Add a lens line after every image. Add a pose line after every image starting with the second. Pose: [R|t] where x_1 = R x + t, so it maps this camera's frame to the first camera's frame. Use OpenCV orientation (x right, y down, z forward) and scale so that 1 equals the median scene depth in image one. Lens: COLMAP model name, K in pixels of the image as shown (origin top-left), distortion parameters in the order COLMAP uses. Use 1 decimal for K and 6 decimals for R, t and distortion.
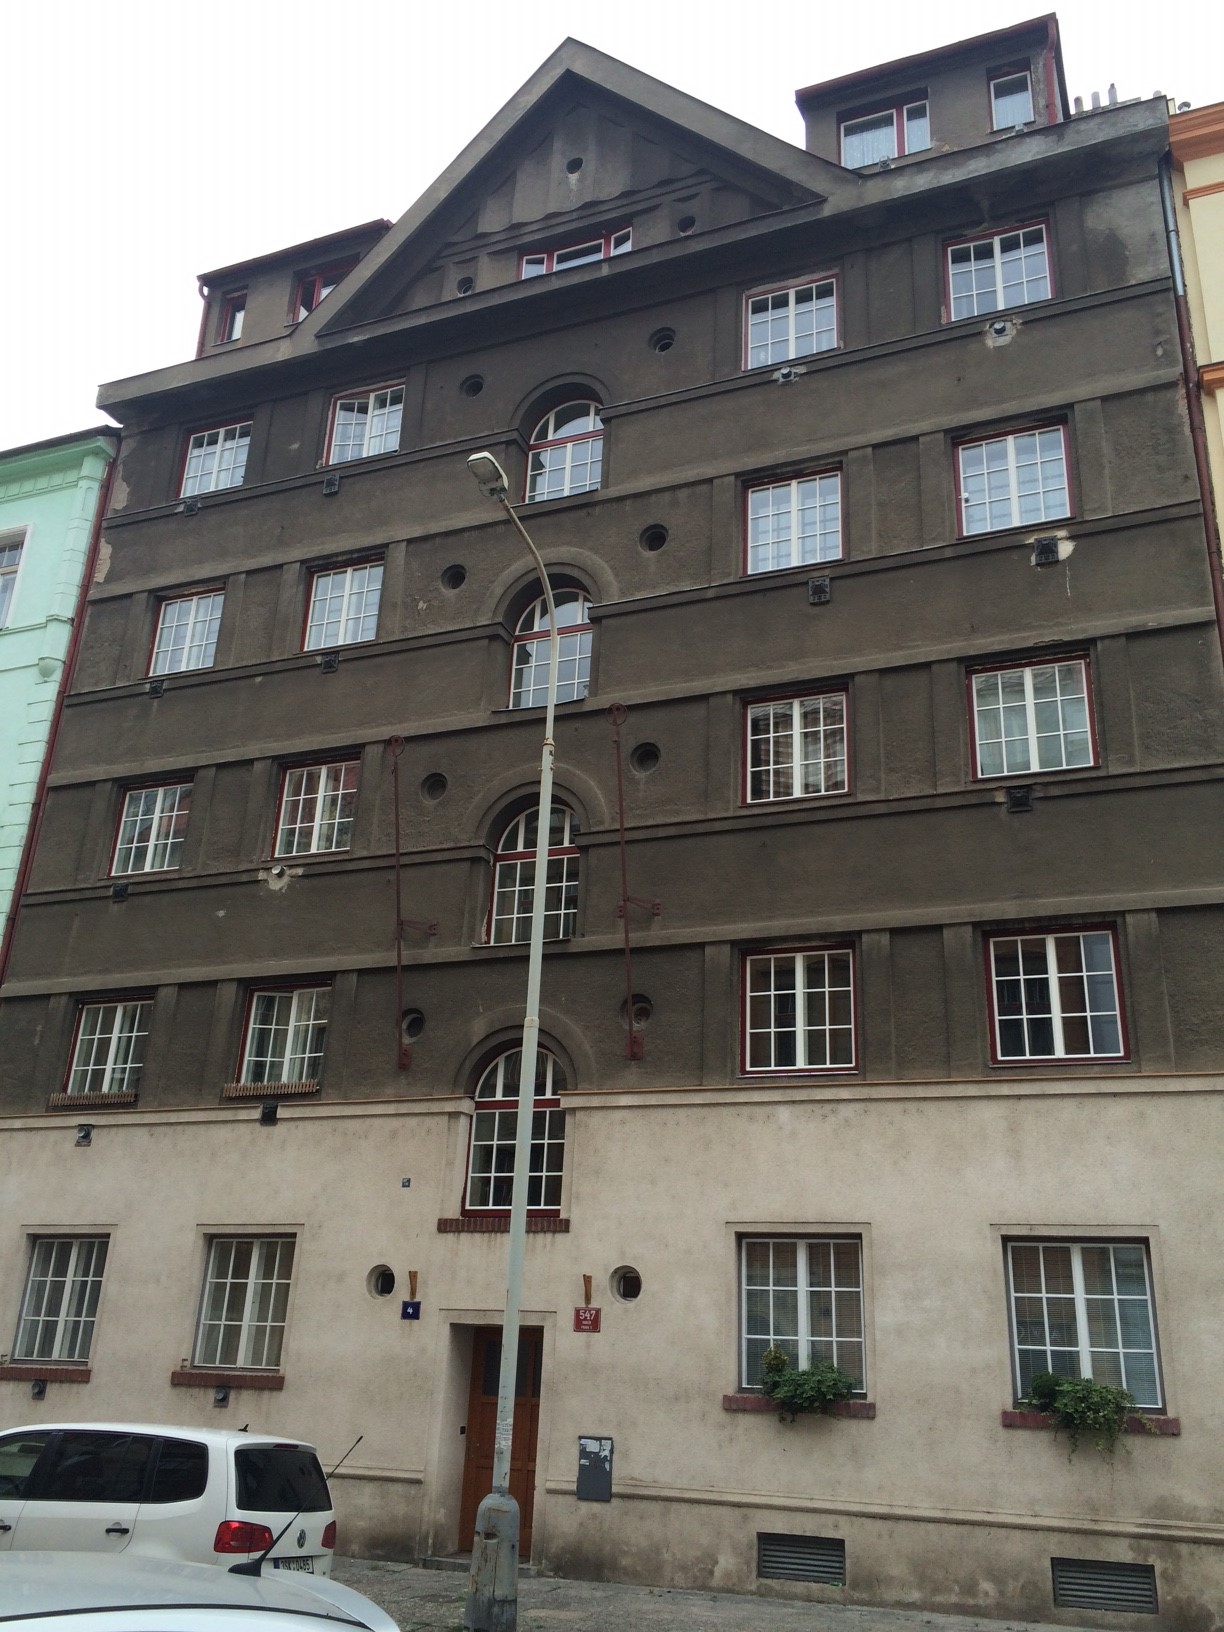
lens RADIAL K [[1391.4, 0, 612.0], [0, 1391.4, 816.0], [0, 0, 1]] dist [0.096864, -0.122013]
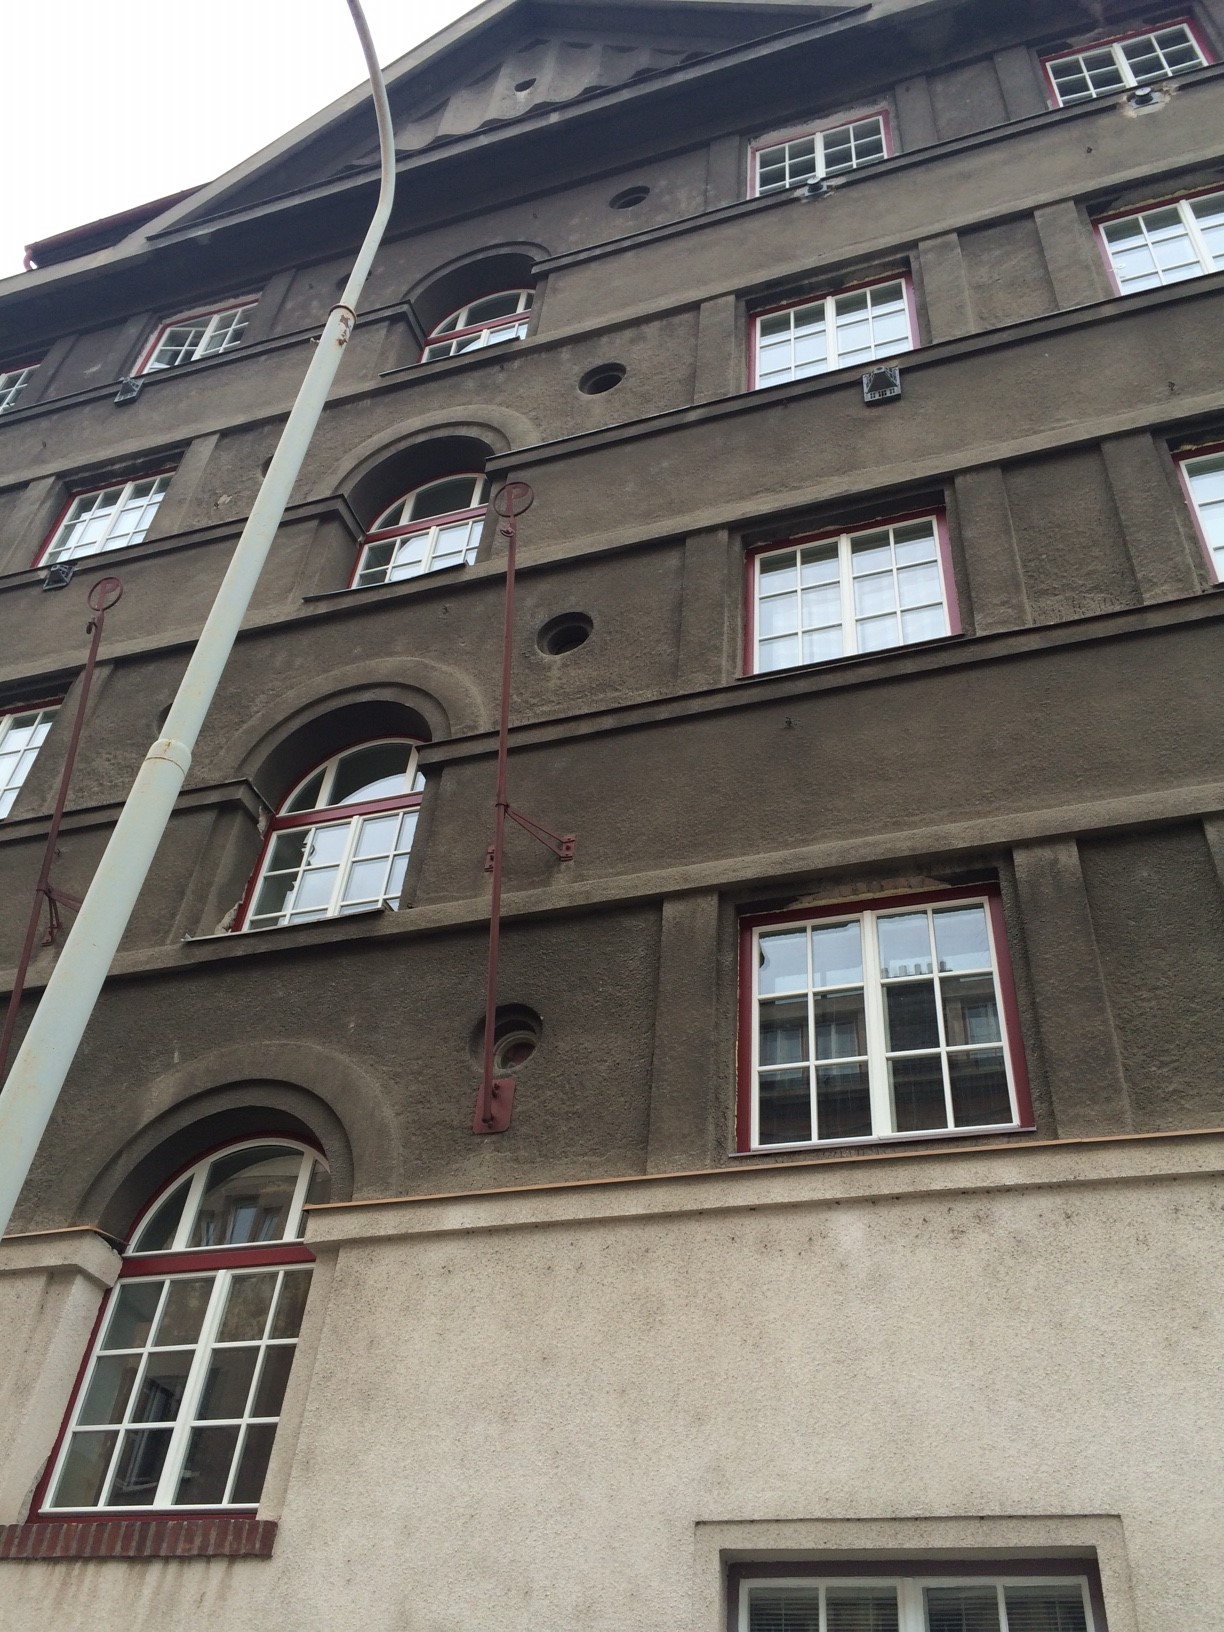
lens RADIAL K [[1391.4, 0, 612.0], [0, 1391.4, 816.0], [0, 0, 1]] dist [0.096864, -0.122013]
pose [[0.997648, 0.064073, 0.024344, 0.036445], [-0.052253, 0.940829, -0.334829, 0.223505], [-0.044357, 0.332769, 0.941964, 0.553671]]
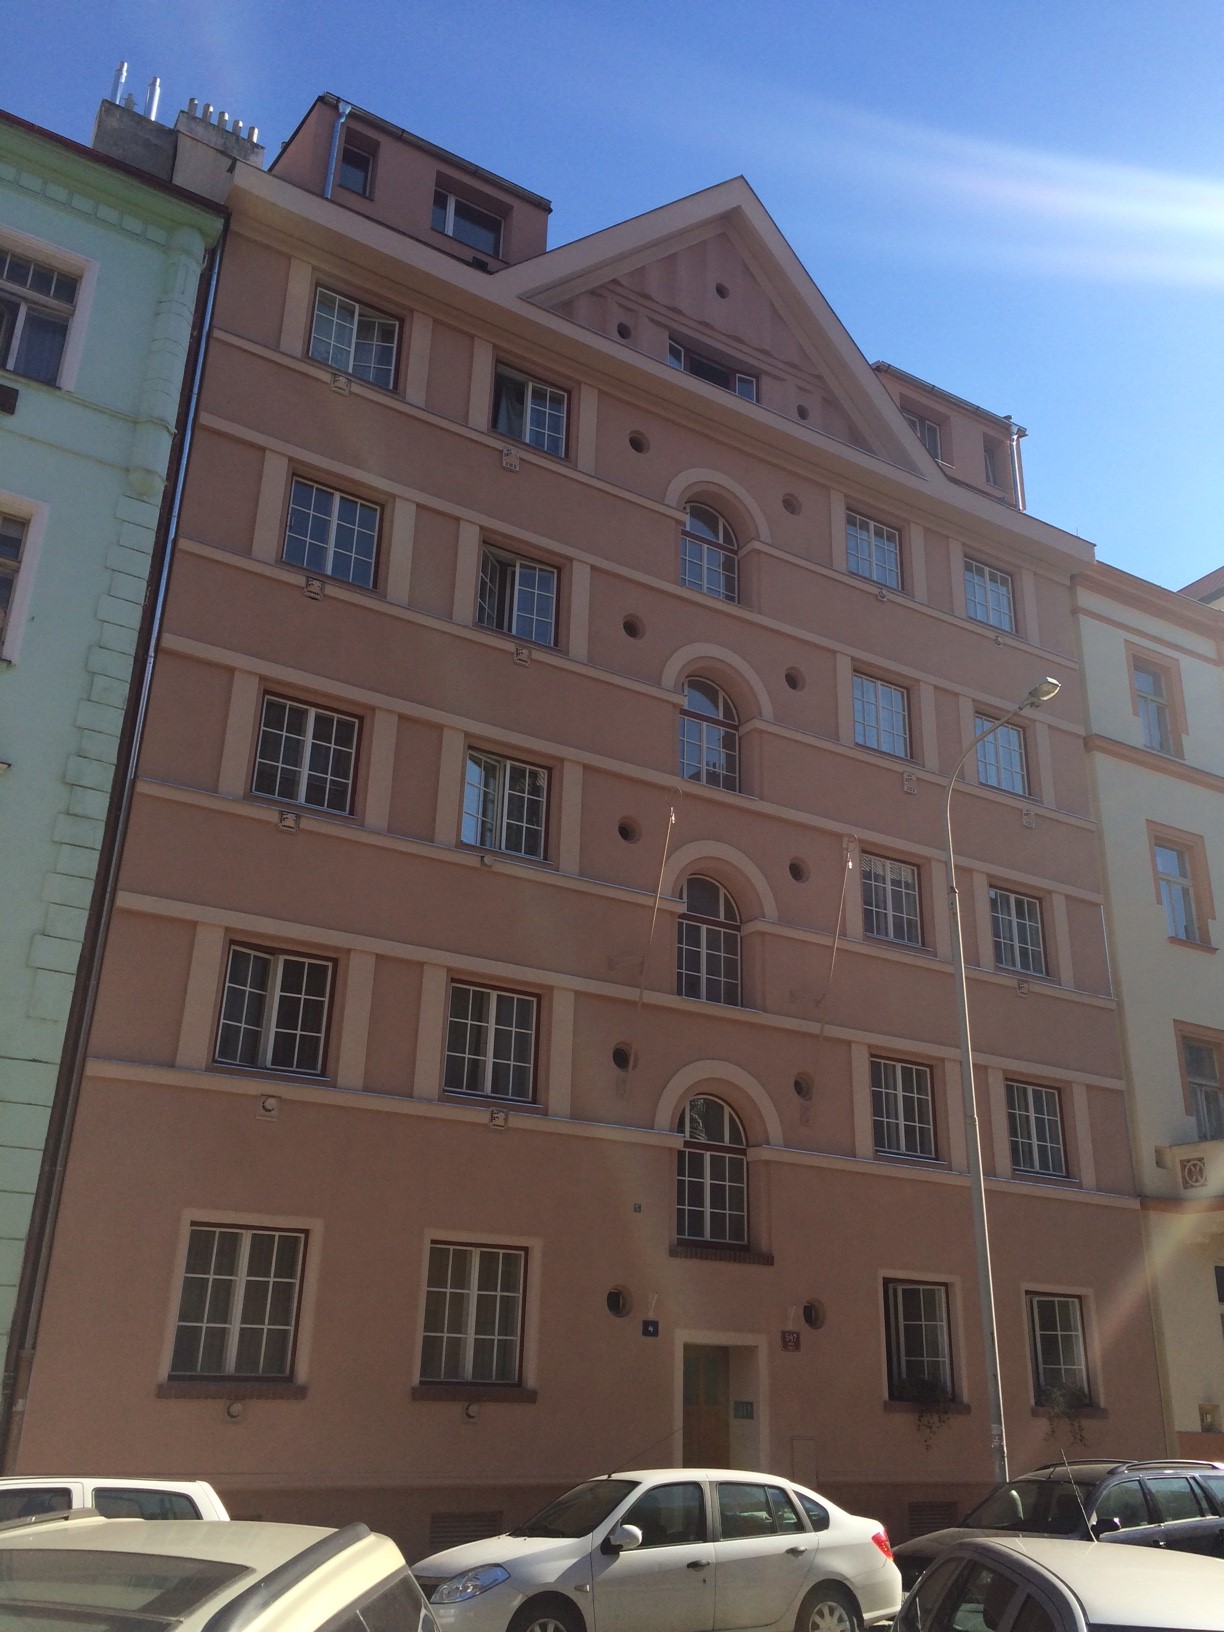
lens RADIAL K [[1391.4, 0, 612.0], [0, 1391.4, 816.0], [0, 0, 1]] dist [0.096864, -0.122013]
pose [[0.598960, 0.280103, 0.750193, -1.061065], [-0.300441, 0.946998, -0.113711, 0.108130], [-0.742282, -0.157280, 0.651368, 0.373230]]
